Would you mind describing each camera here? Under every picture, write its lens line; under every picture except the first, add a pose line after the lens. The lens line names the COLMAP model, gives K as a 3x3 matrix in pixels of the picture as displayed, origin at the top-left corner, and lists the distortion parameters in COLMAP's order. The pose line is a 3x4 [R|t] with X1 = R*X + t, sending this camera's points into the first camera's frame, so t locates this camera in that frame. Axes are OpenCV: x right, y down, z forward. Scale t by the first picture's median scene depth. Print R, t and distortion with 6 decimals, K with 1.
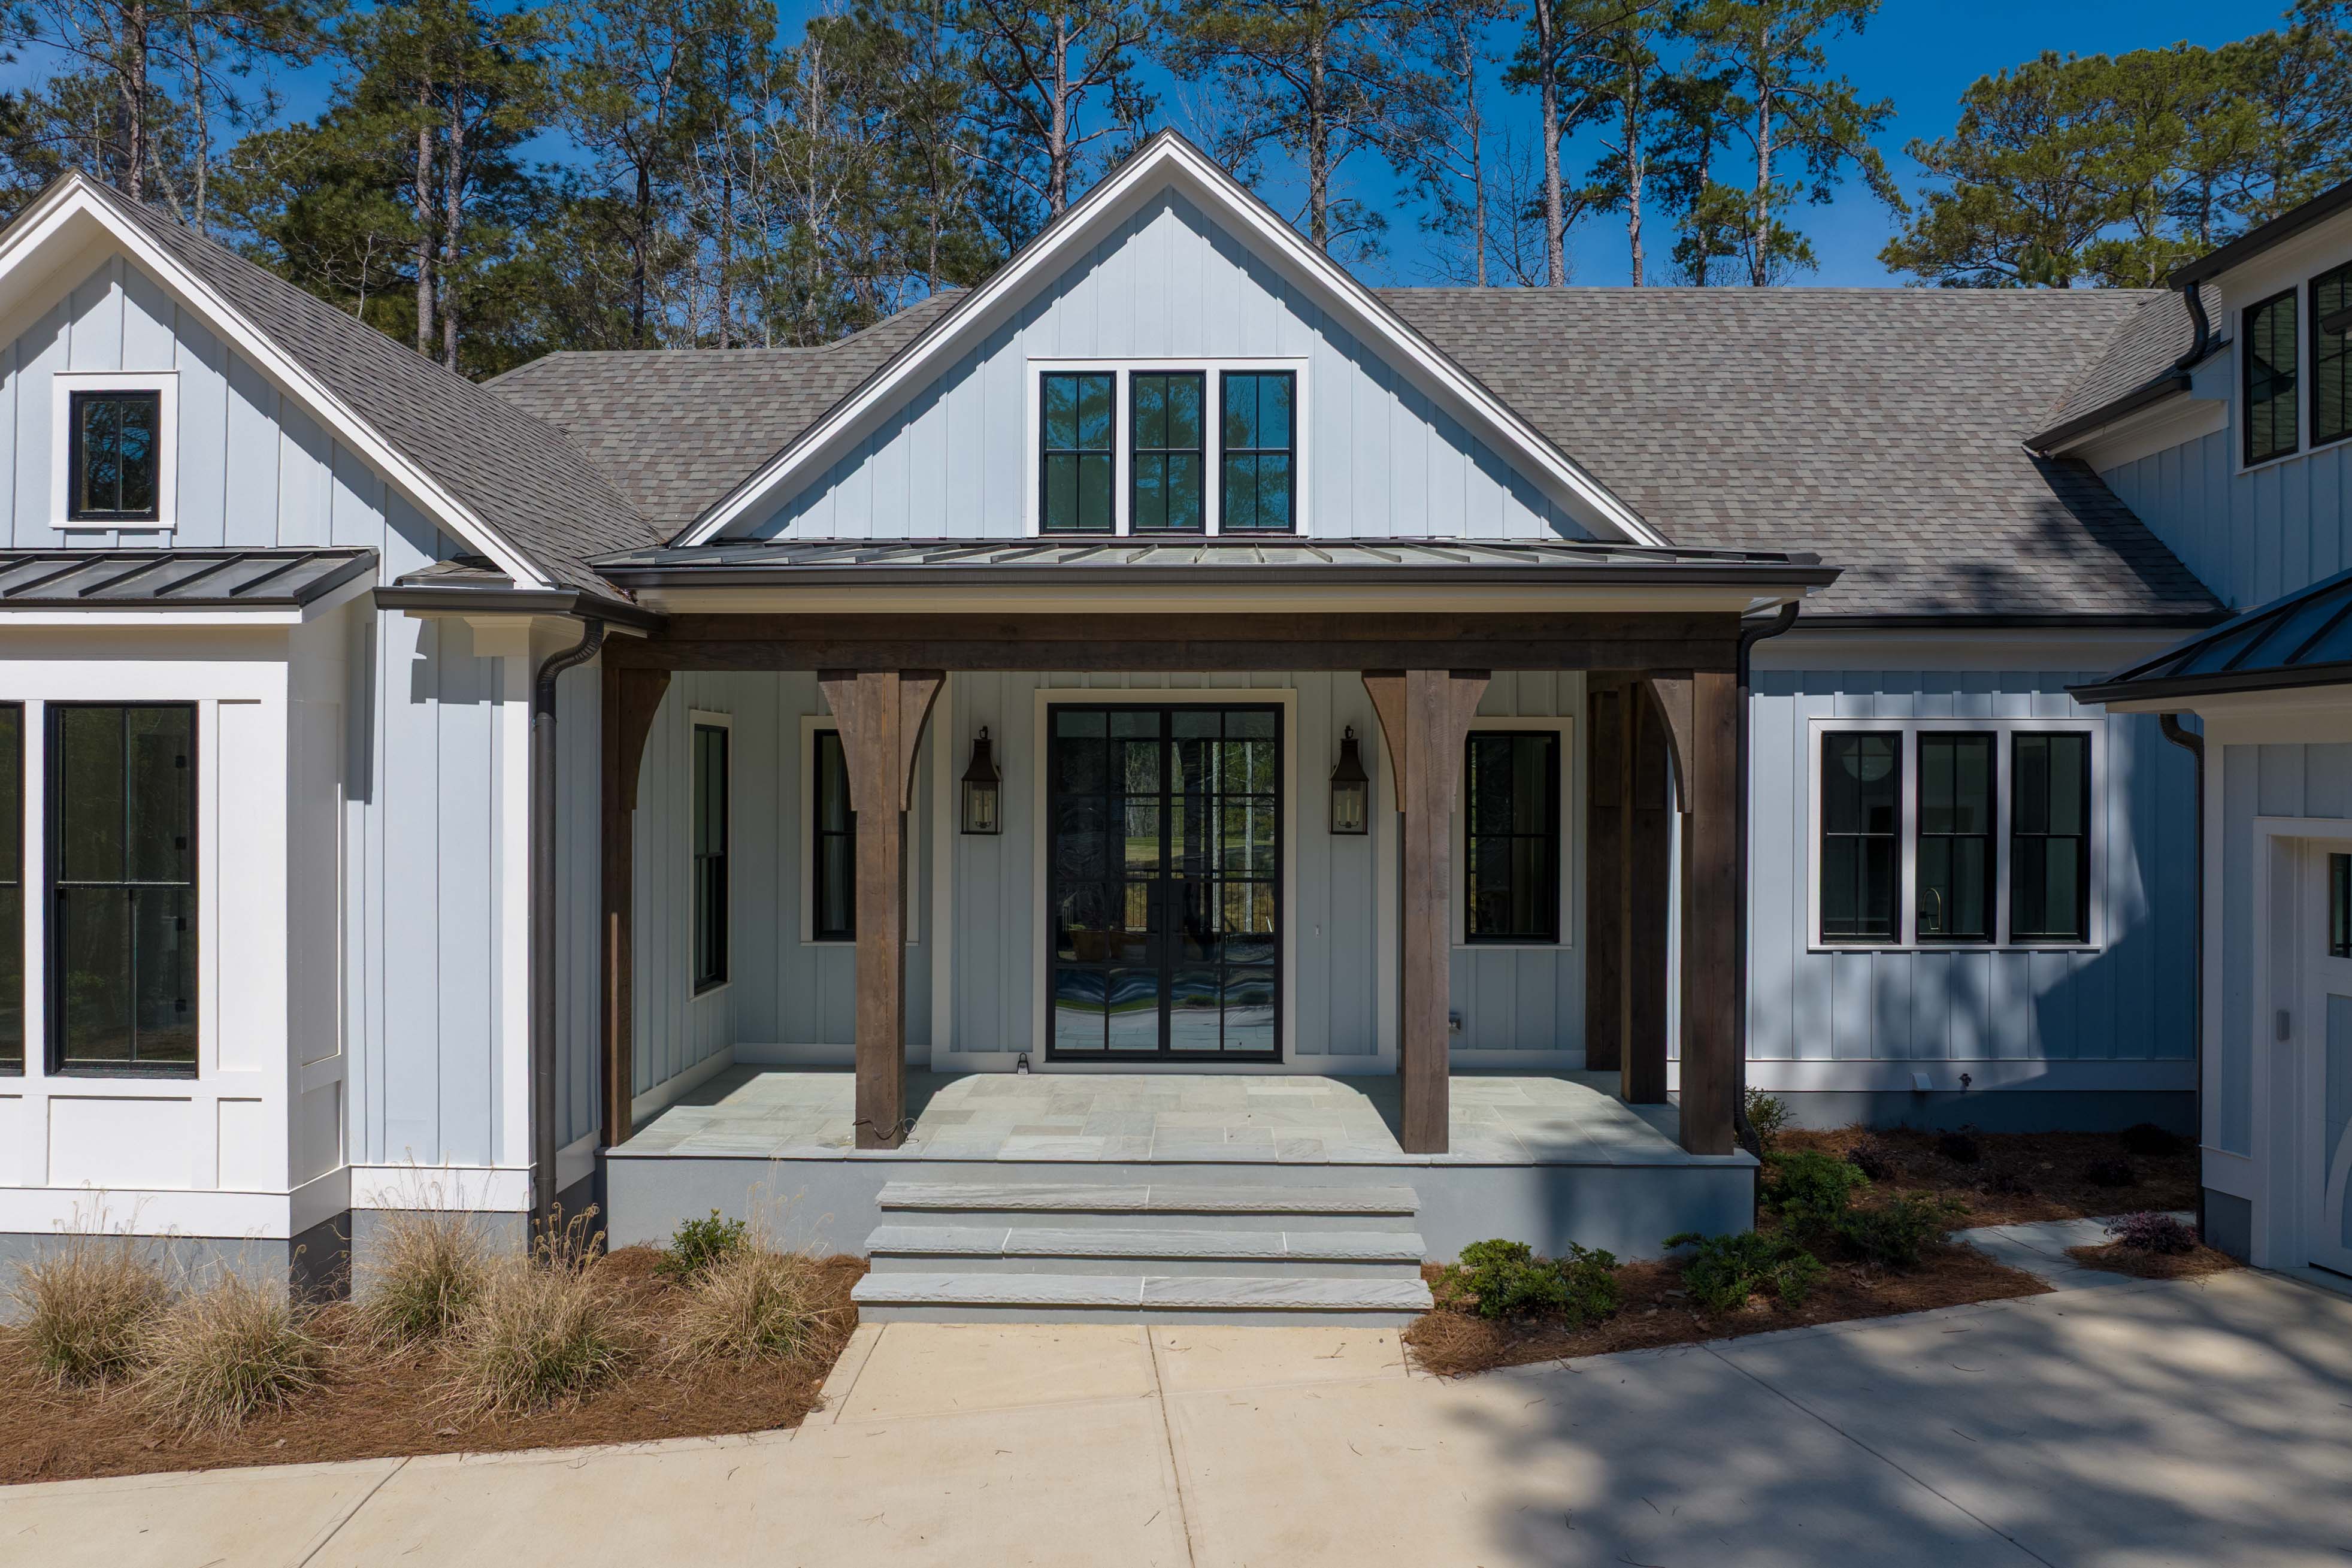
lens RADIAL K [[1617.4, 0, 1182.8], [0, 1617.4, 779.5], [0, 0, 1]] dist [-0.048976, 0.002591]
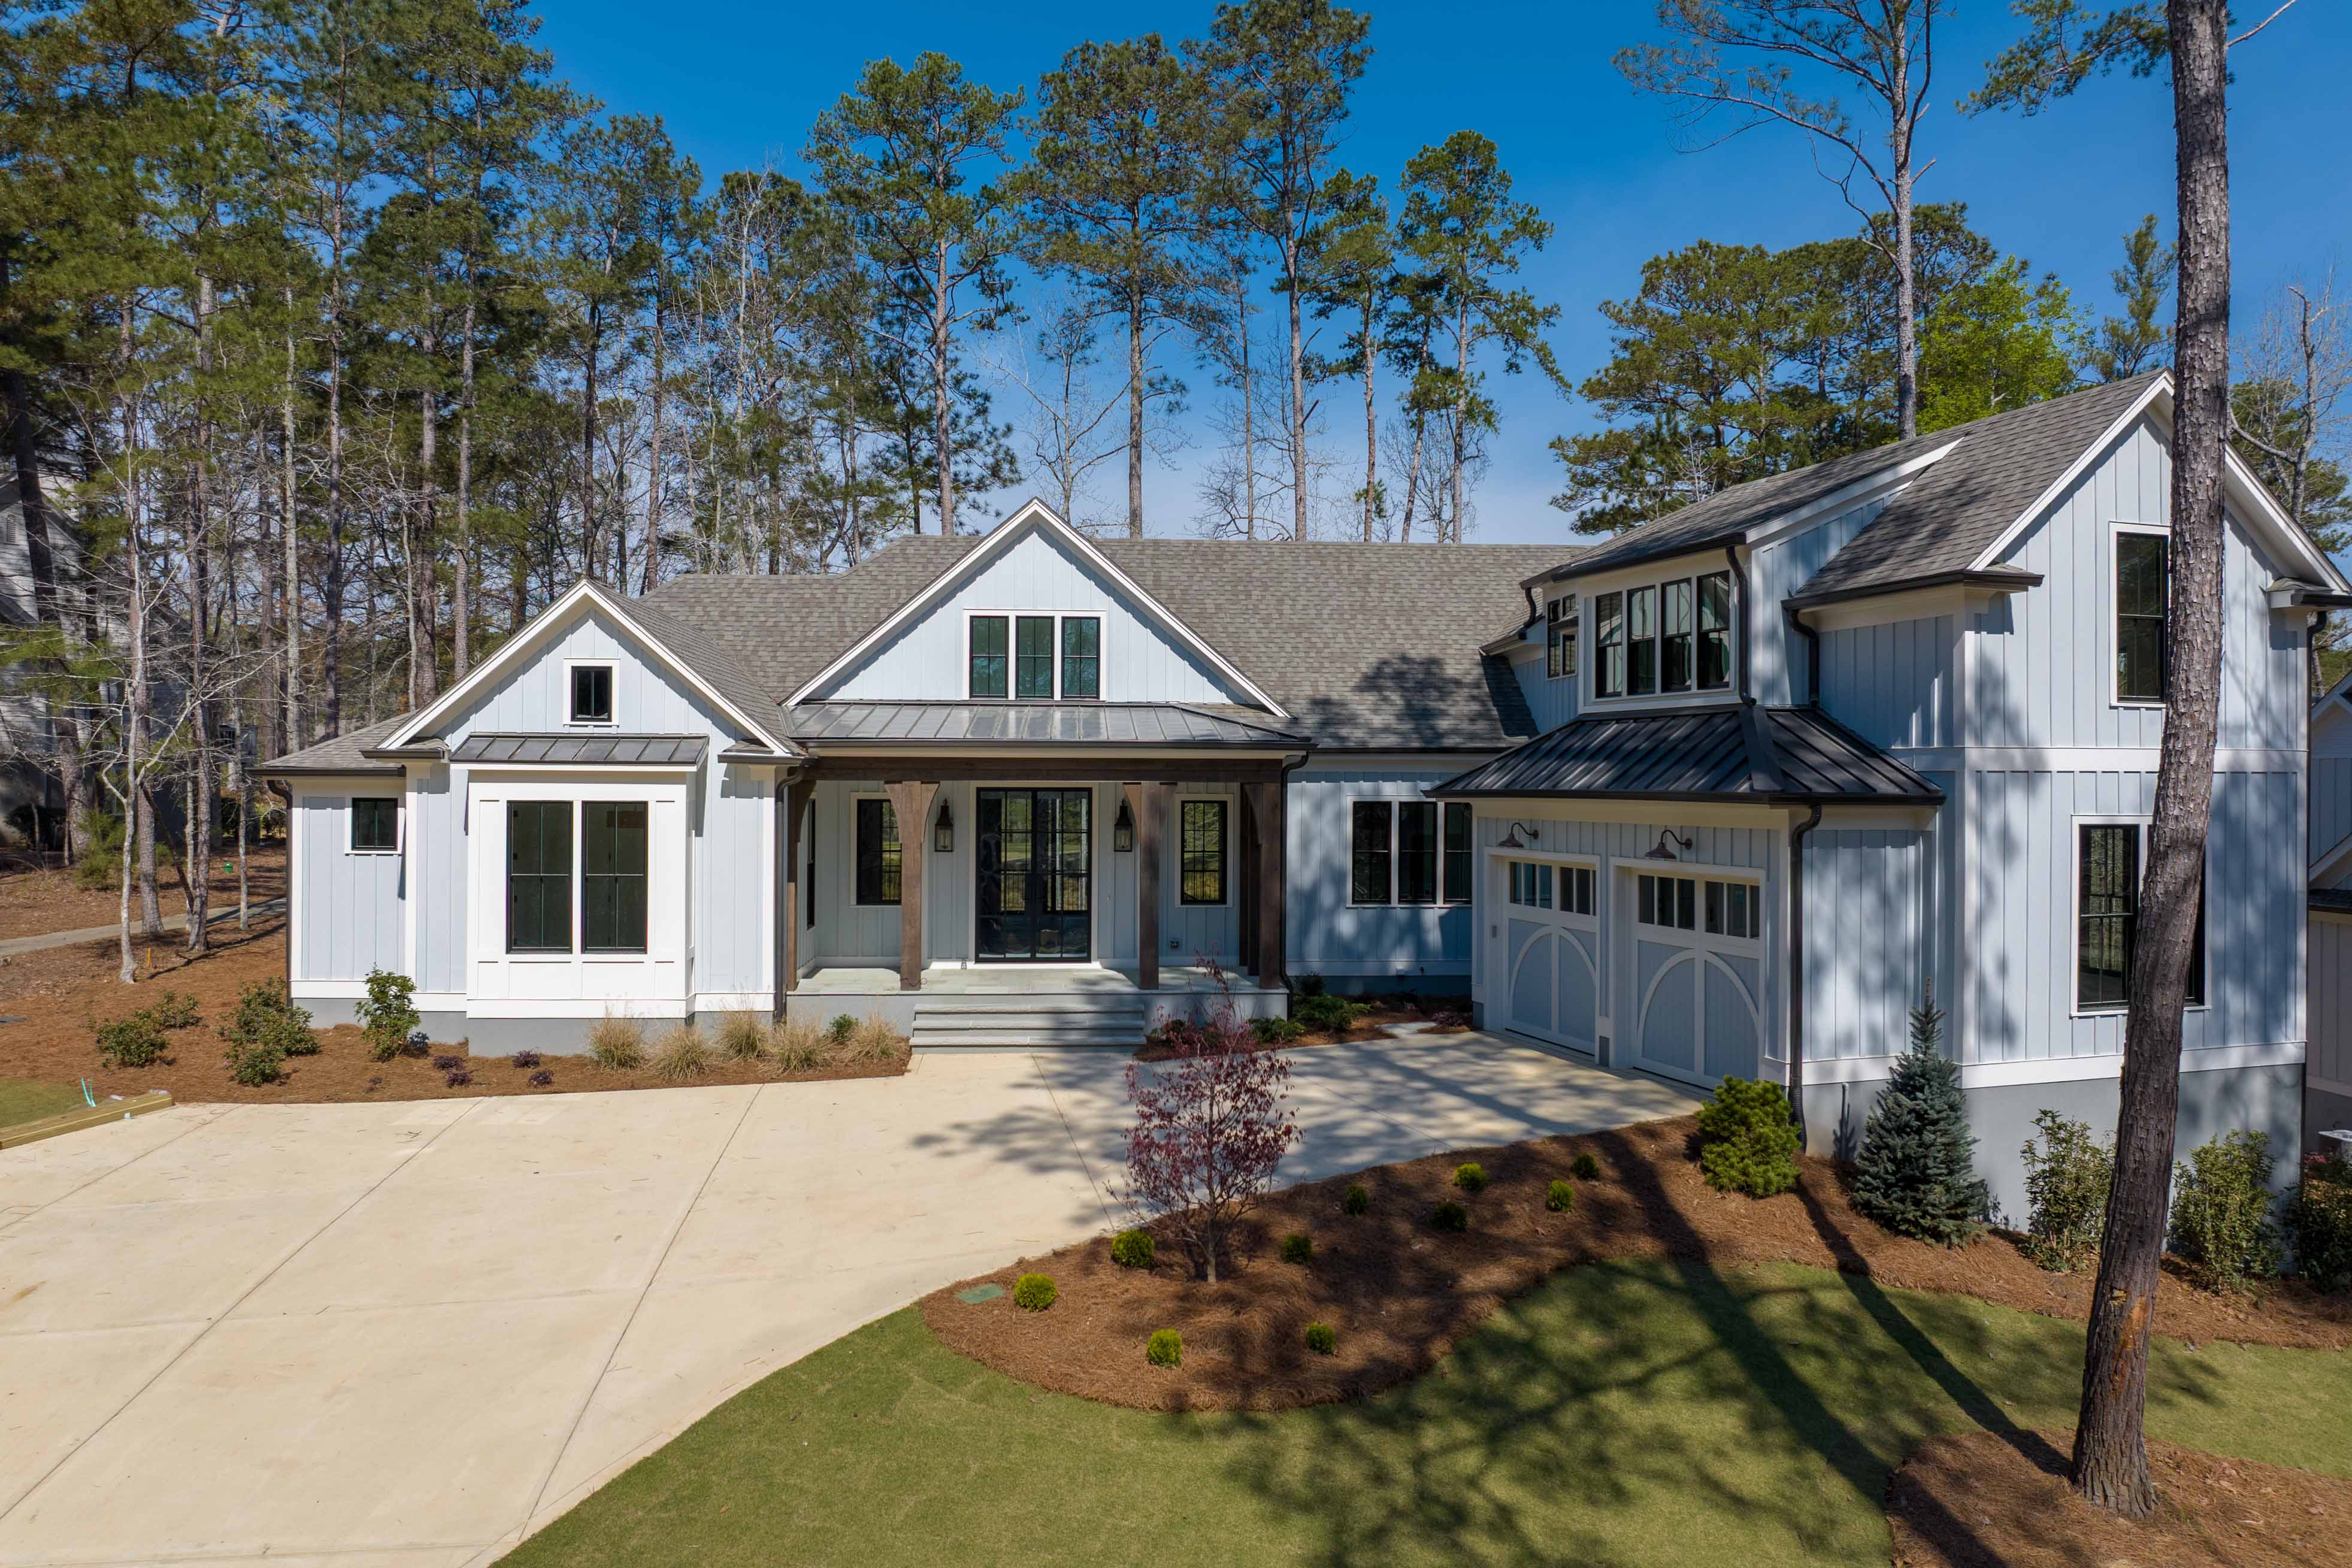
lens RADIAL K [[1617.4, 0, 1182.8], [0, 1617.4, 779.5], [0, 0, 1]] dist [-0.048976, 0.002591]
pose [[0.995102, 0.003308, 0.098793, -0.025143], [-0.003099, 0.999993, -0.002275, -0.051723], [-0.098800, 0.001958, 0.995105, -1.018711]]
